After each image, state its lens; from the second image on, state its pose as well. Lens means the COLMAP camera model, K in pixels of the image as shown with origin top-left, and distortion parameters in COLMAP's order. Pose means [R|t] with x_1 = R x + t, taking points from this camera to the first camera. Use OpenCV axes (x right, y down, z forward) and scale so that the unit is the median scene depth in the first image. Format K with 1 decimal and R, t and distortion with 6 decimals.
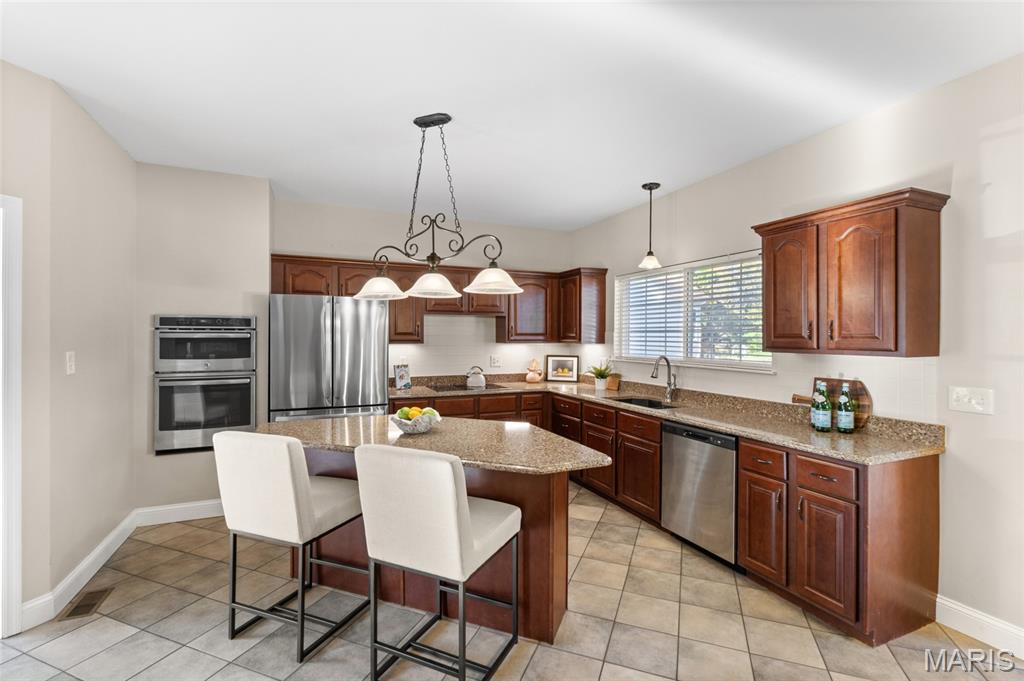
lens RADIAL K [[457.8, 0, 514.0], [0, 457.8, 338.6], [0, 0, 1]] dist [0.001130, 0.001186]
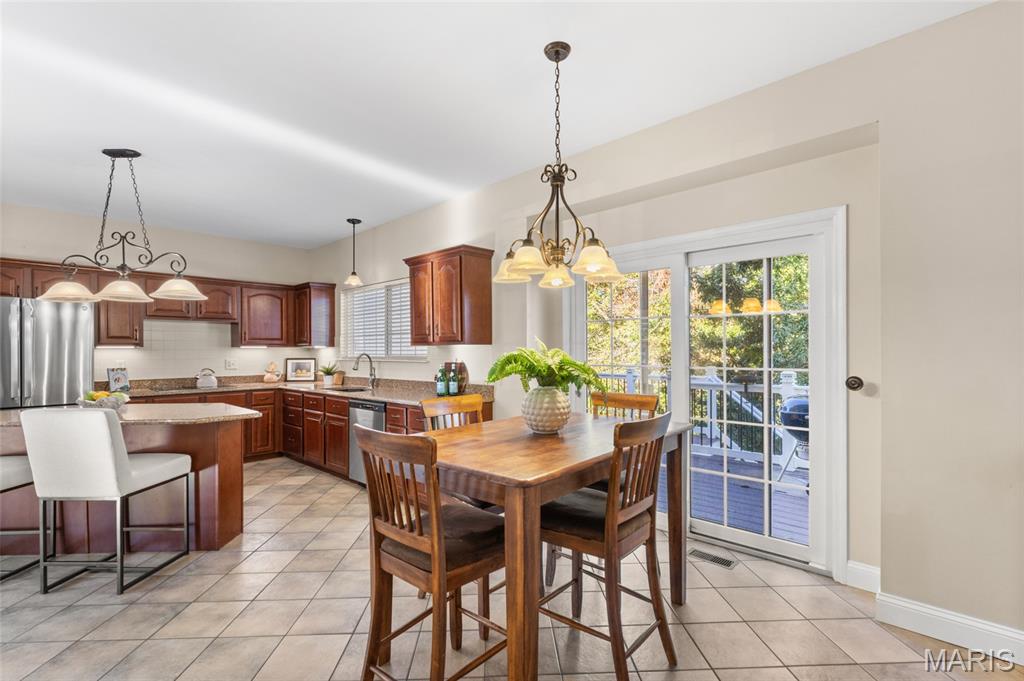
lens RADIAL K [[456.0, 0, 513.1], [0, 456.0, 351.4], [0, 0, 1]] dist [-0.000545, 0.000242]
pose [[0.918503, -0.011636, 0.395242, 0.282264], [0.013473, 0.999907, -0.001873, 0.057500], [-0.395184, 0.007046, 0.918575, -0.492054]]
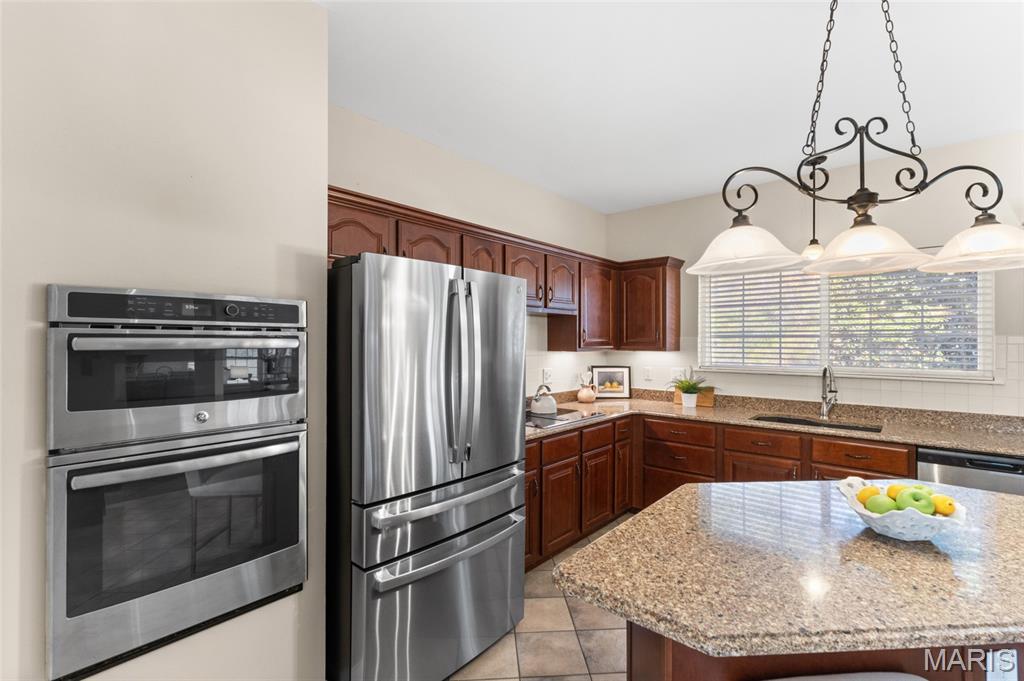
lens RADIAL K [[457.8, 0, 514.0], [0, 457.8, 338.6], [0, 0, 1]] dist [0.001130, 0.001186]
pose [[0.907340, -0.000042, 0.420397, -0.764393], [0.004886, 0.999934, -0.010443, -0.007194], [-0.420369, 0.011530, 0.907280, 0.675803]]
